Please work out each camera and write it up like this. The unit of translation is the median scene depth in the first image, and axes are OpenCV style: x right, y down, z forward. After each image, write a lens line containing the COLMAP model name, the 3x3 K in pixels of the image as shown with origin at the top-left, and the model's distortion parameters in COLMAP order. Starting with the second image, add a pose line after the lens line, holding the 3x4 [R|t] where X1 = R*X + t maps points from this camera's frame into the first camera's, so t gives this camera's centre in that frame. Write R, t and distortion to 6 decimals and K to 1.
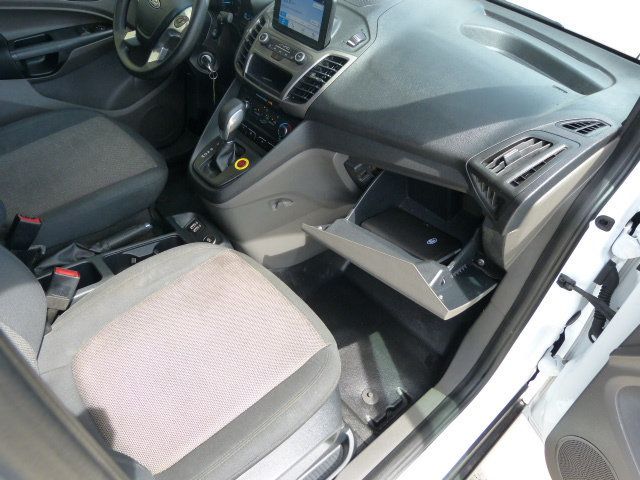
lens RADIAL K [[479.5, 0, 320.8], [0, 479.5, 243.9], [0, 0, 1]] dist [-0.029409, 0.019913]
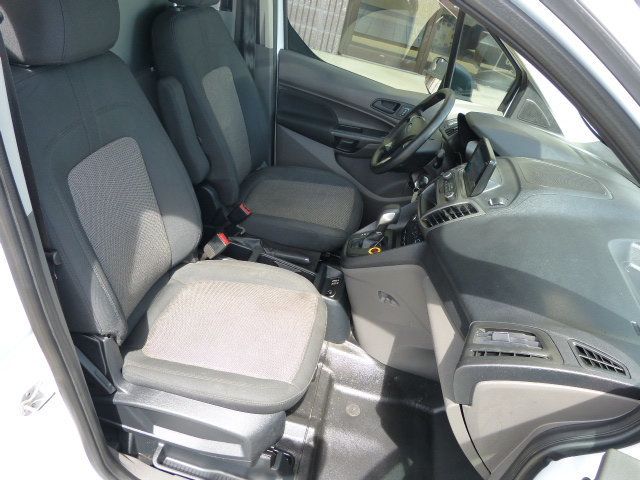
lens RADIAL K [[479.5, 0, 321.8], [0, 479.5, 237.9], [0, 0, 1]] dist [-0.029409, 0.019913]
pose [[0.609833, 0.437991, -0.660505, 0.569734], [-0.610973, 0.790650, -0.039809, -0.062216], [0.504792, 0.427828, 0.749765, -0.007782]]
